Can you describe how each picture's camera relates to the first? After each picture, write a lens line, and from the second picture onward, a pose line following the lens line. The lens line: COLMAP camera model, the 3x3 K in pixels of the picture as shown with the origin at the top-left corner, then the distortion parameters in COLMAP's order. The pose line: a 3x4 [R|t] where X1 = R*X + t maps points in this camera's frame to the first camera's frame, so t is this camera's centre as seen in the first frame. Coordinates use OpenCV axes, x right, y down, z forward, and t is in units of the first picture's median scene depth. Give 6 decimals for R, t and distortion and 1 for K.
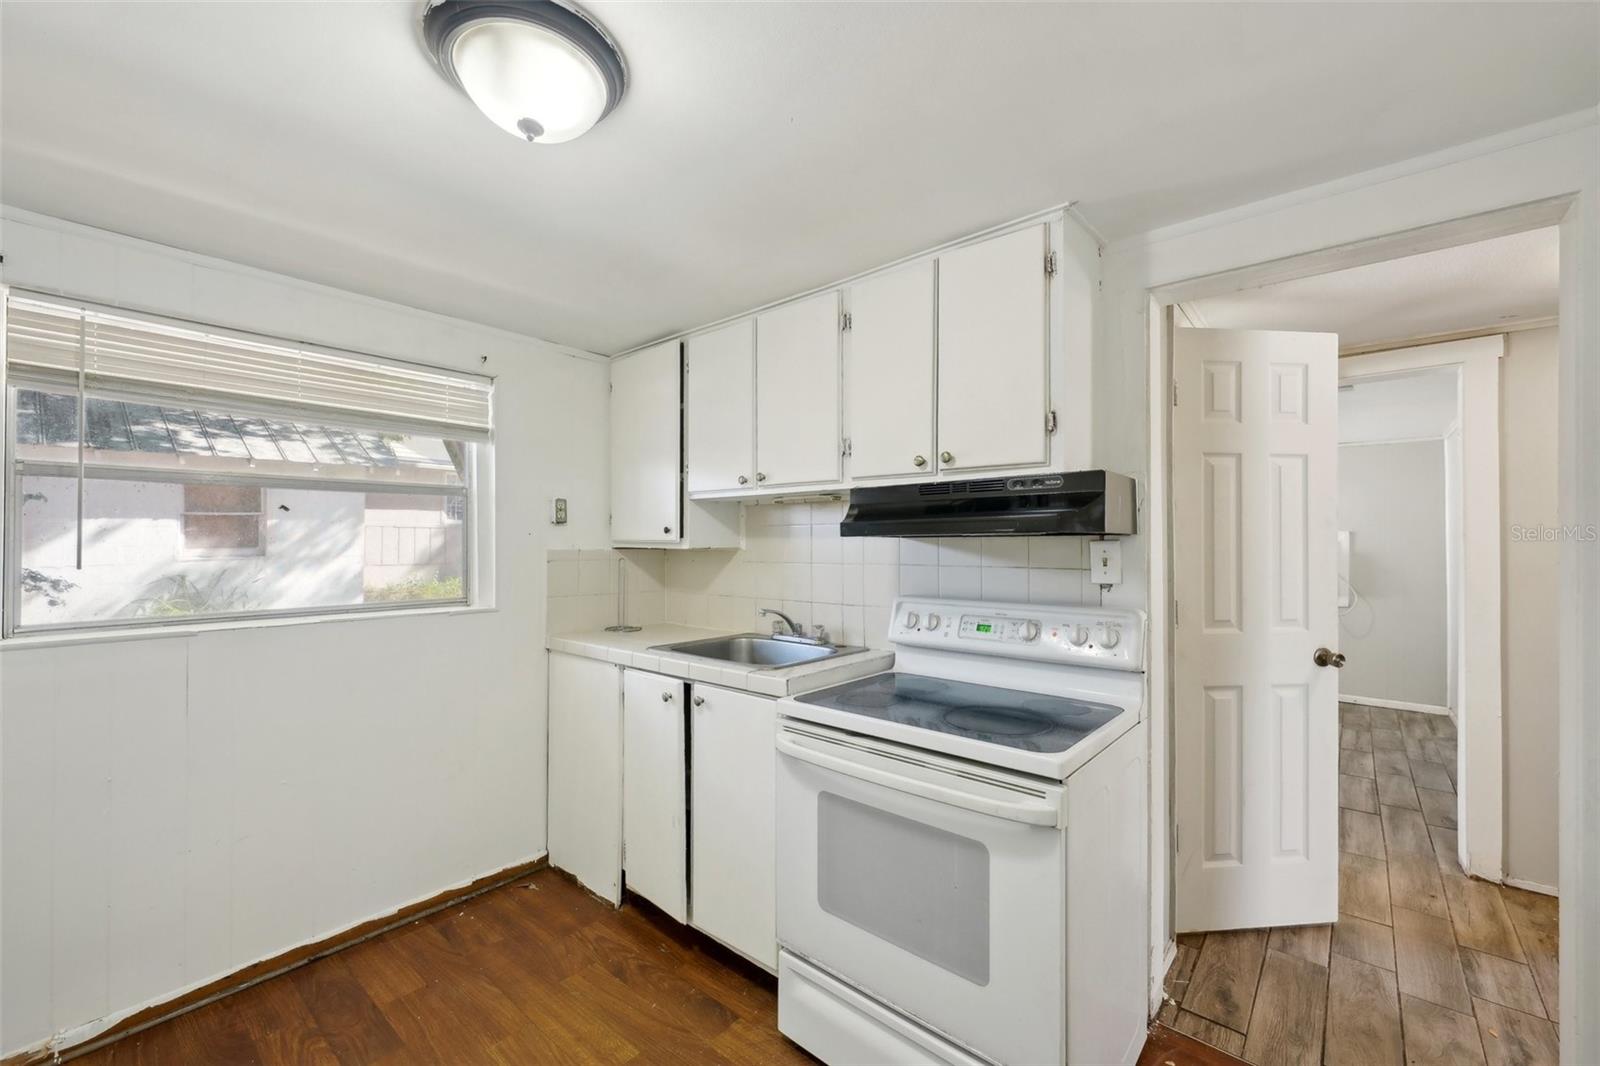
lens RADIAL K [[637.9, 0, 800.0], [0, 637.9, 533.0], [0, 0, 1]] dist [-0.010754, 0.000203]
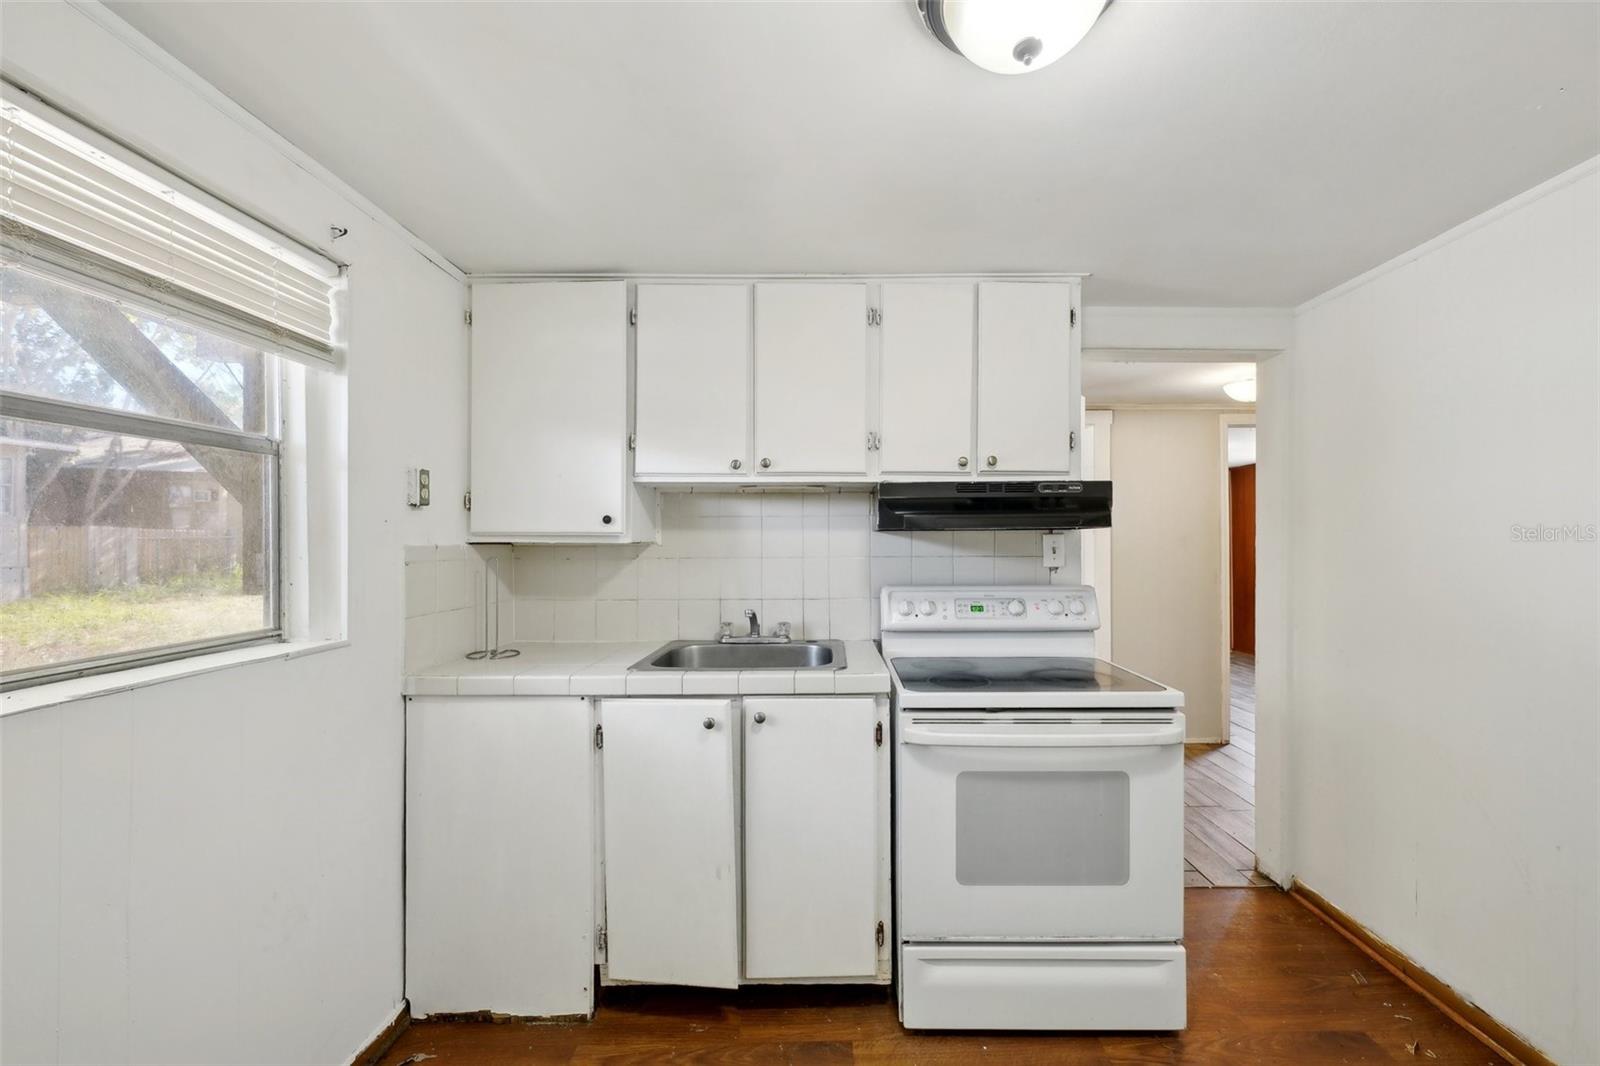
lens RADIAL K [[637.9, 0, 800.0], [0, 637.9, 533.0], [0, 0, 1]] dist [-0.010754, 0.000203]
pose [[0.756904, 0.005691, 0.653501, -0.676397], [-0.009160, 0.999956, 0.001901, 0.010636], [-0.653462, -0.007425, 0.756923, 0.307072]]
